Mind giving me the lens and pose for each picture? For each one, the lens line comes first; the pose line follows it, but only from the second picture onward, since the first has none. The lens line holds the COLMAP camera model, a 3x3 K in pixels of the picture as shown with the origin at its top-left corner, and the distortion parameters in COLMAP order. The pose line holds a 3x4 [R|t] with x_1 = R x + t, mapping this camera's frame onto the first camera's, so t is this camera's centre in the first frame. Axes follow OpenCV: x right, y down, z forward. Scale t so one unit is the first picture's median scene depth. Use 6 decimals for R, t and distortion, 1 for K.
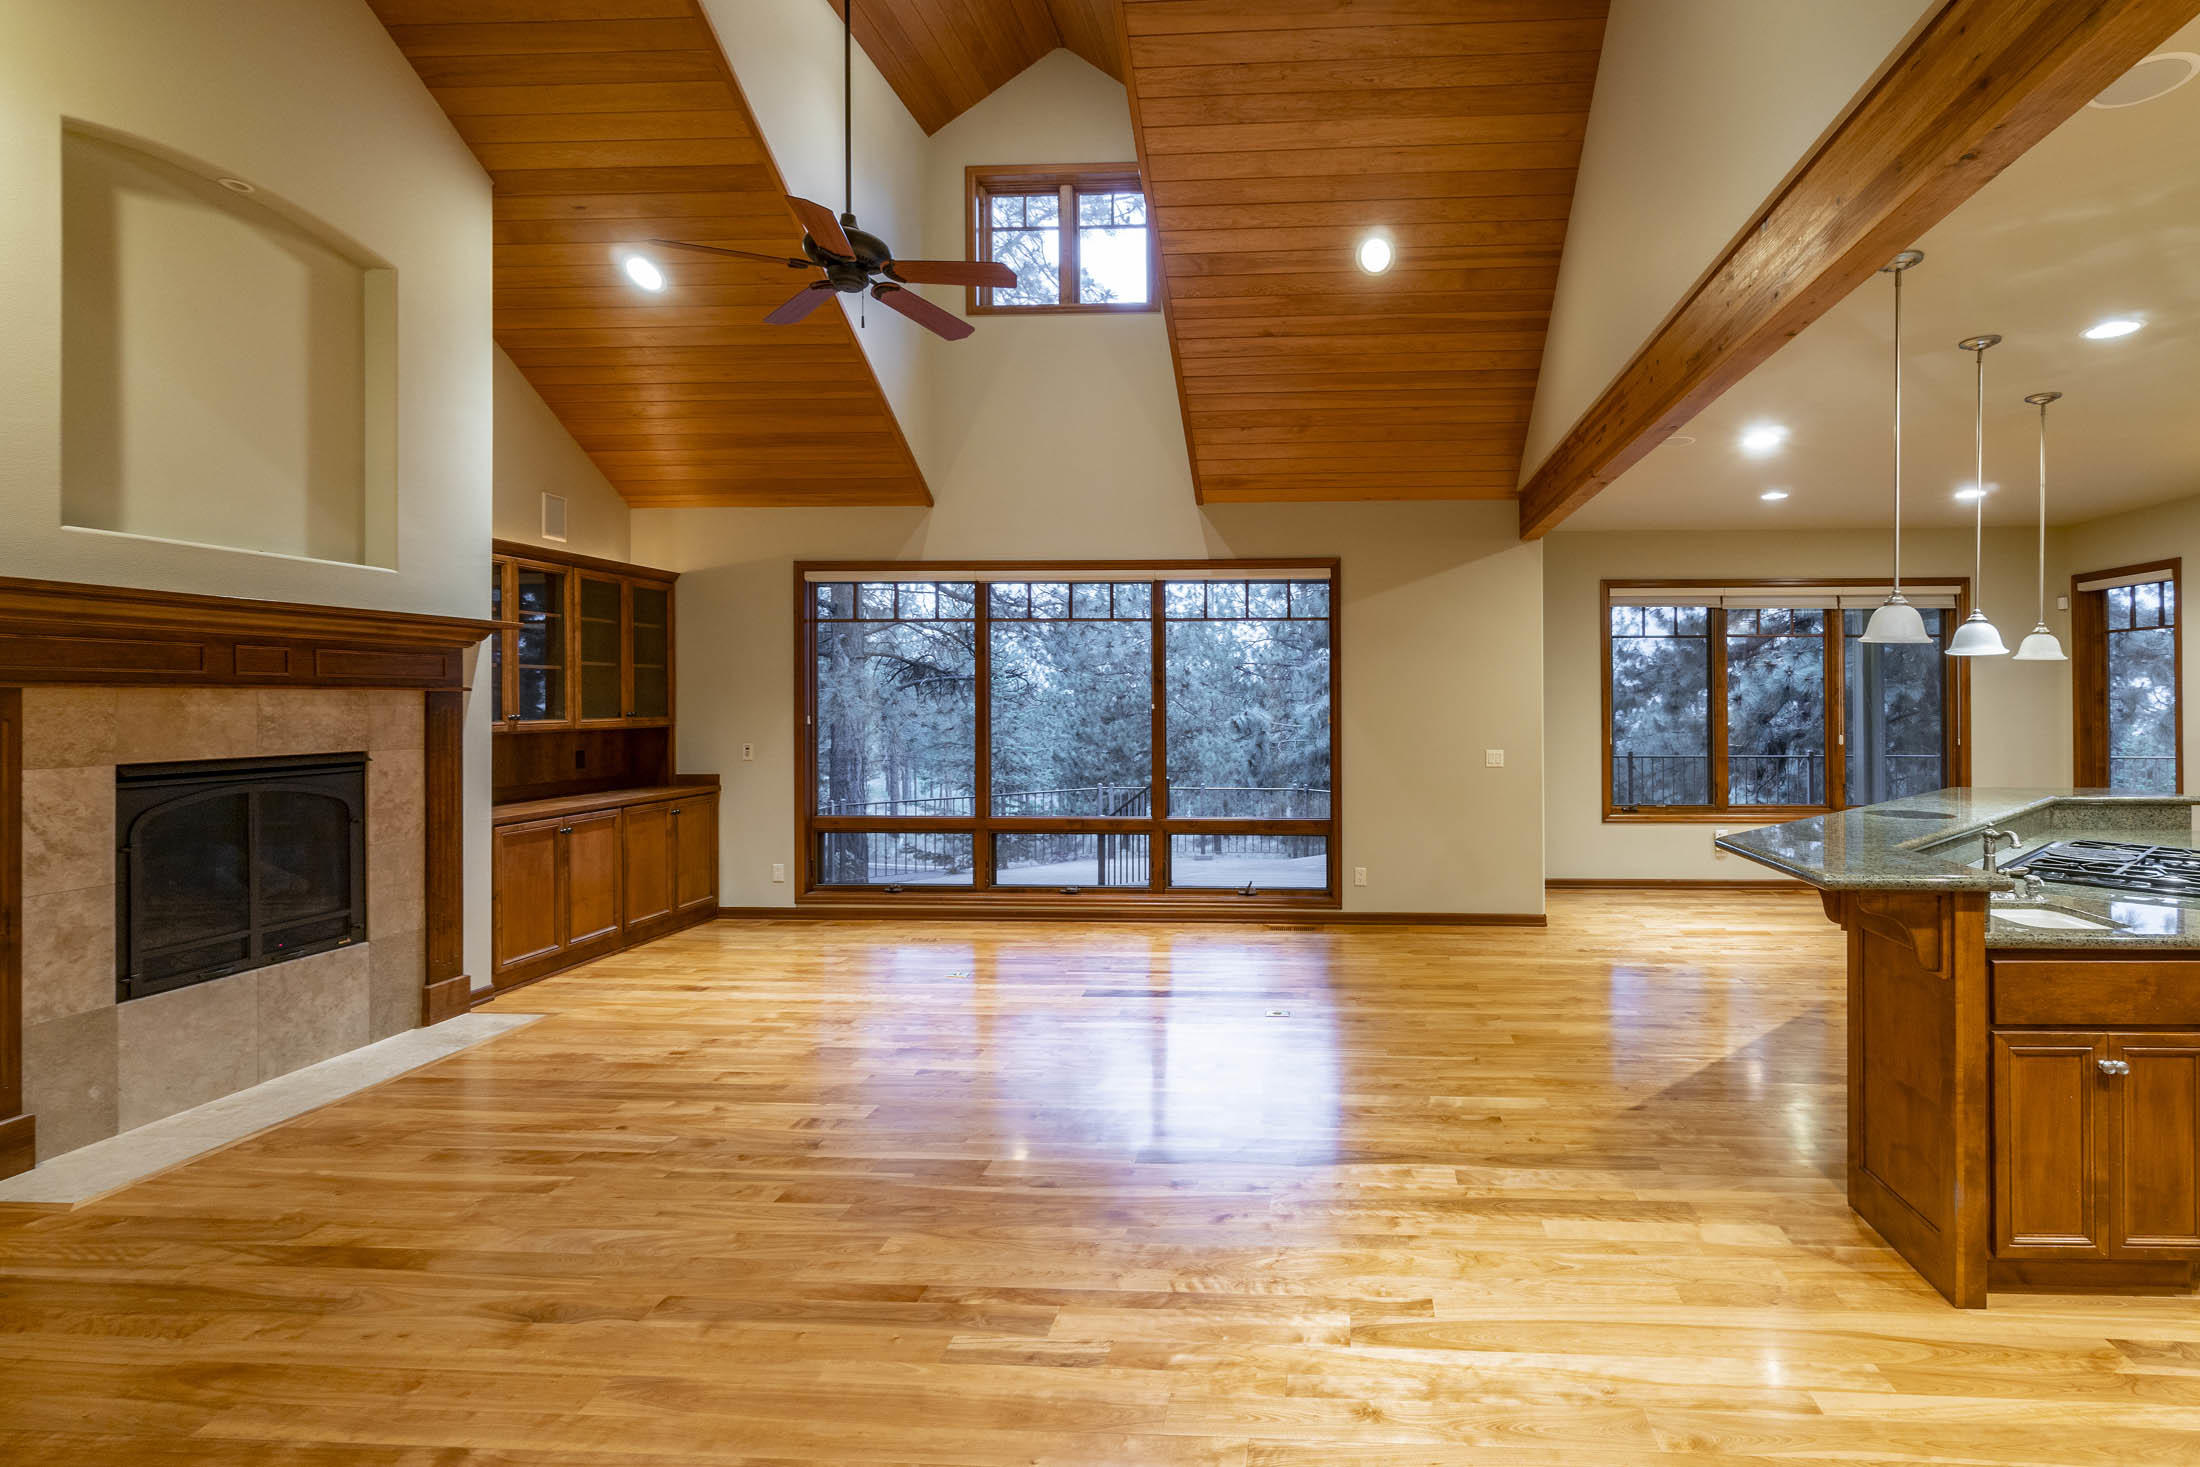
lens RADIAL K [[1039.3, 0, 1278.5], [0, 1039.3, 690.6], [0, 0, 1]] dist [-0.003314, 0.000497]
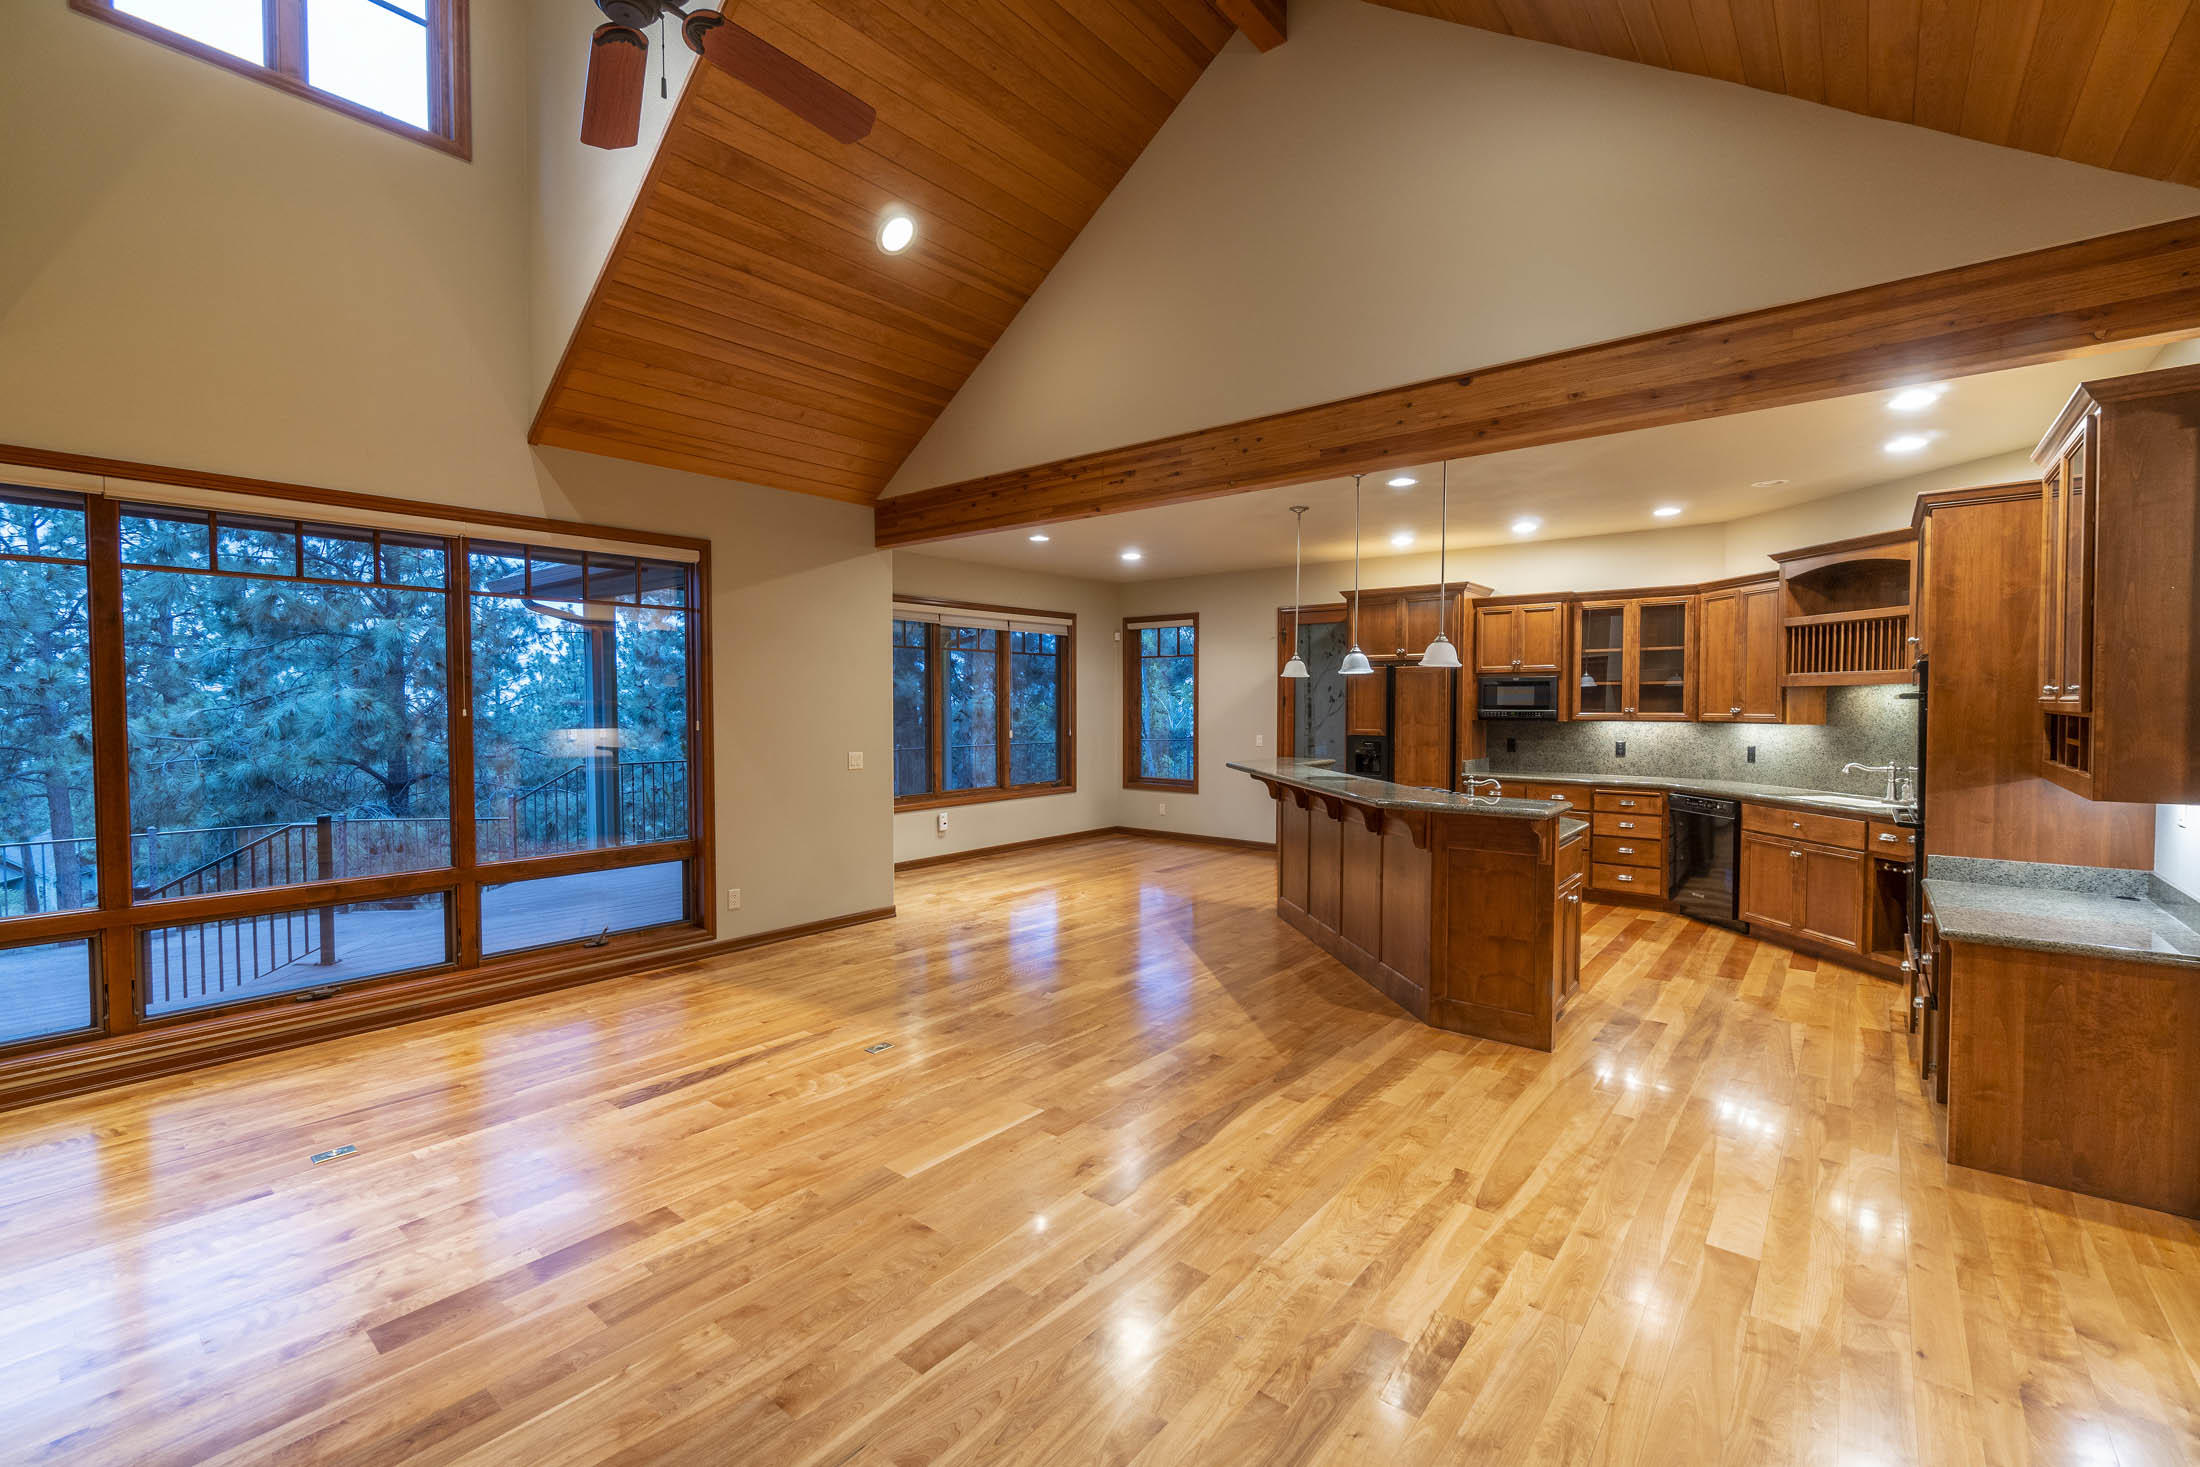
lens RADIAL K [[966.3, 0, 1081.8], [0, 966.3, 728.4], [0, 0, 1]] dist [-0.003632, 0.000010]
pose [[0.586765, -0.022648, 0.809440, -0.523190], [-0.006288, 0.999451, 0.032523, 0.002046], [-0.809732, -0.024173, 0.586301, 0.332024]]
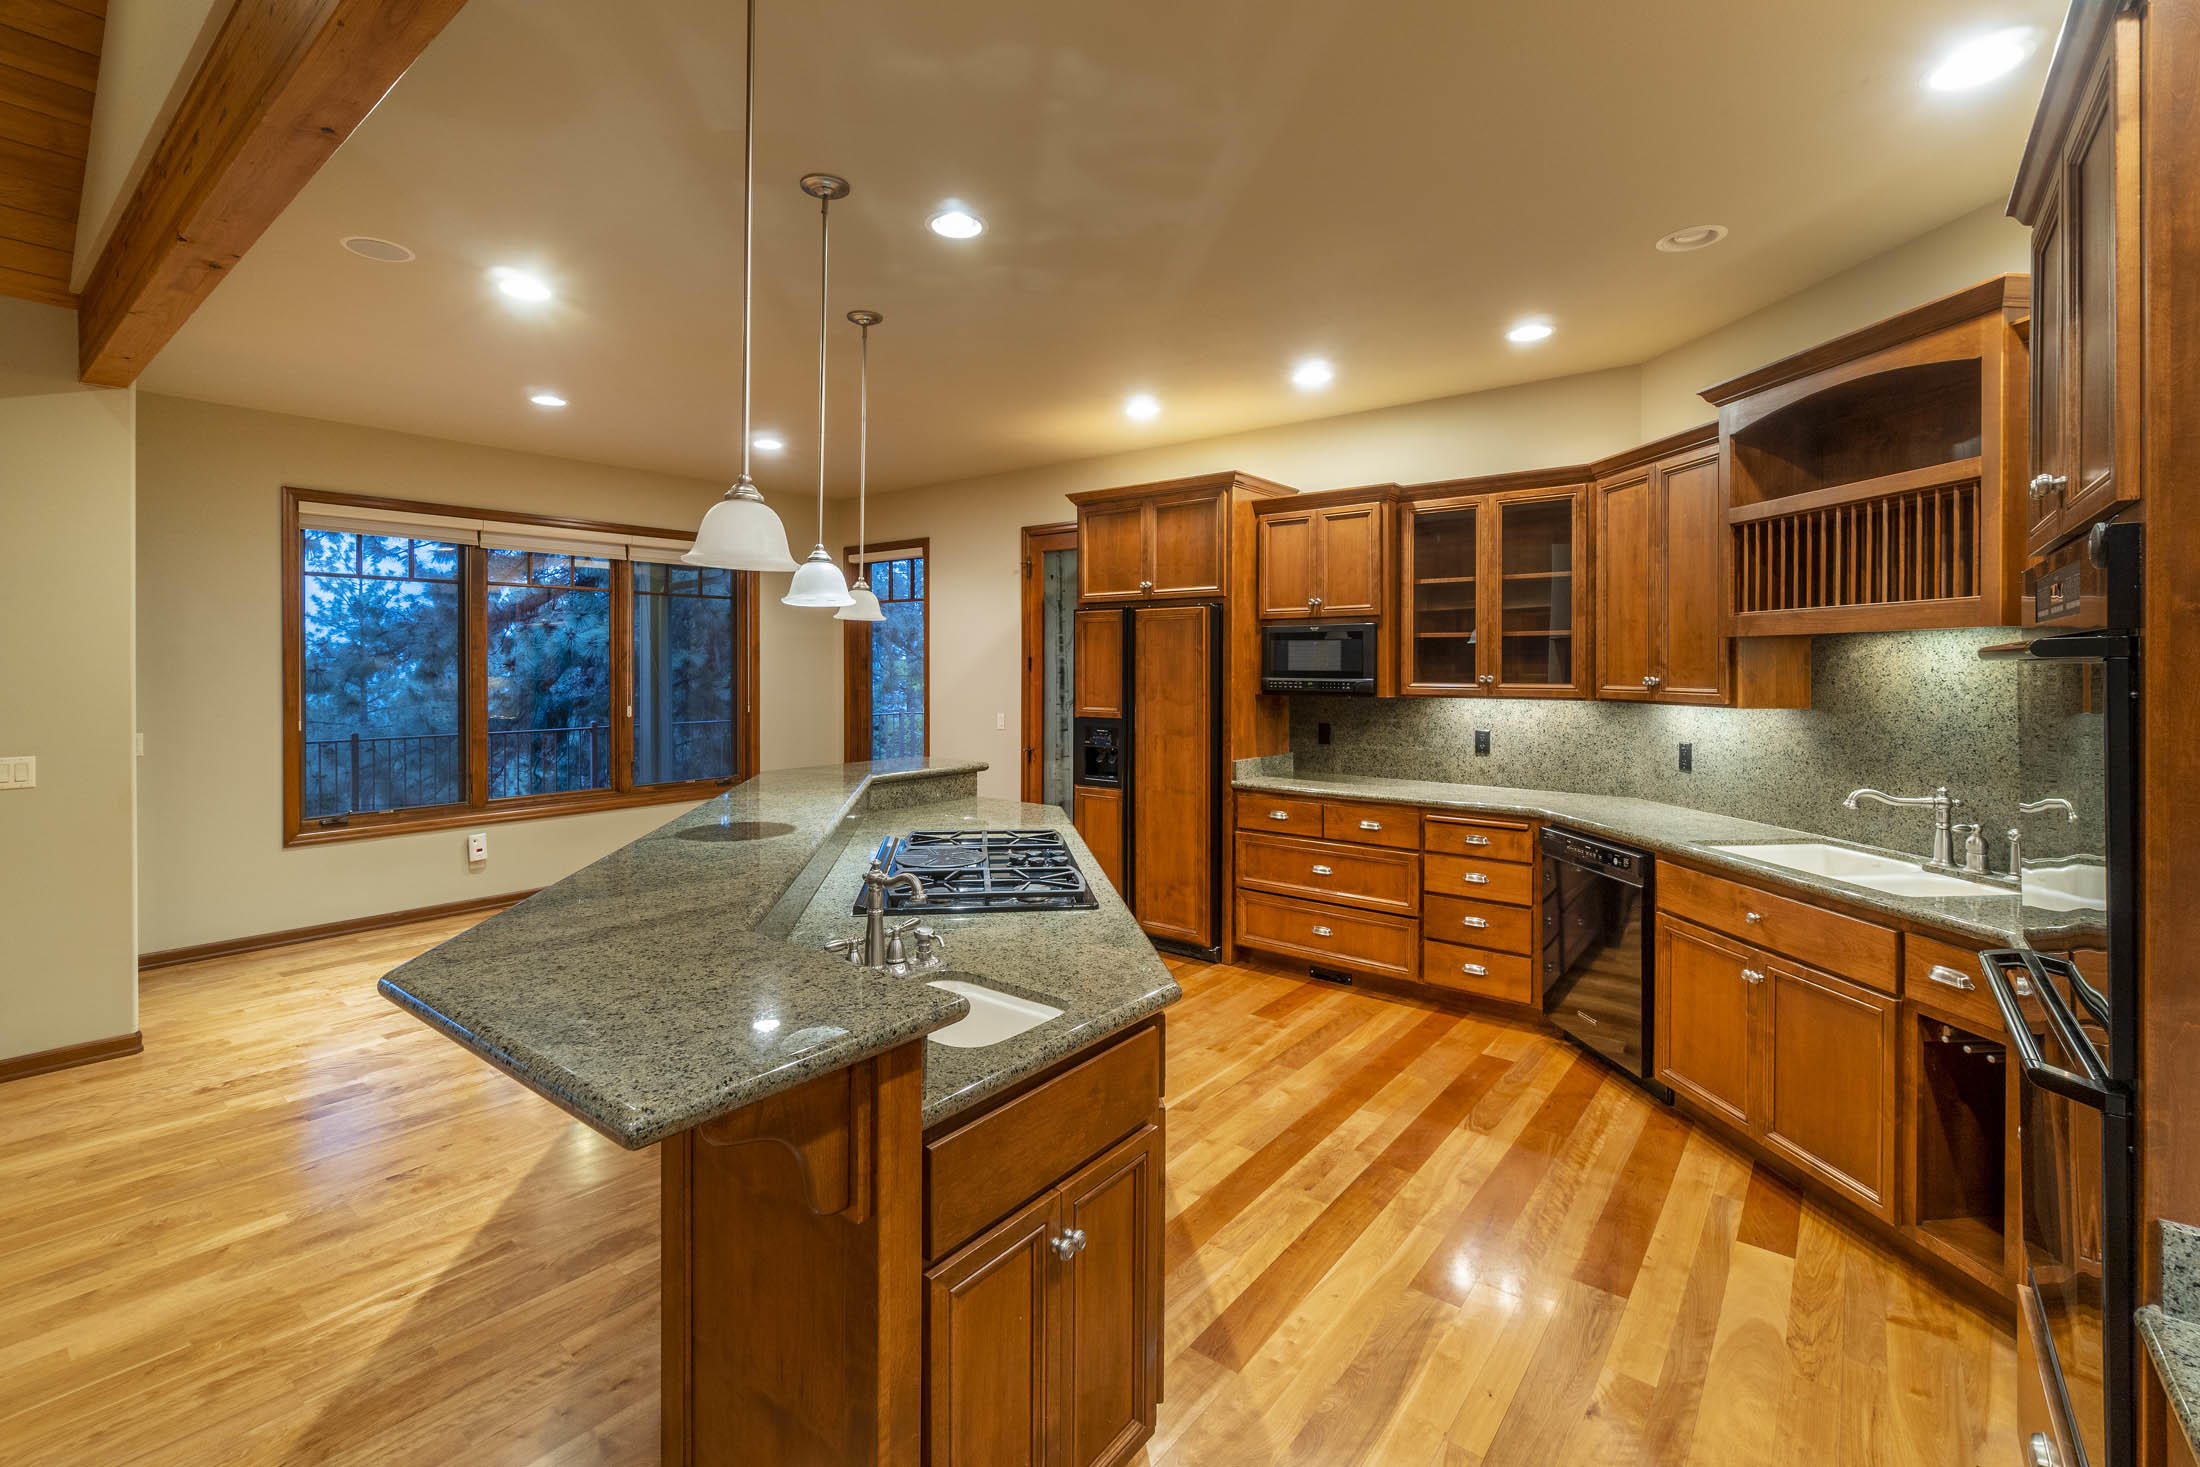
lens RADIAL K [[966.3, 0, 1096.8], [0, 966.3, 665.1], [0, 0, 1]] dist [-0.003632, 0.000010]
pose [[0.579054, 0.000433, 0.815289, 0.155752], [-0.007742, 0.999958, 0.004967, 0.002209], [-0.815253, -0.009189, 0.579033, 0.303759]]
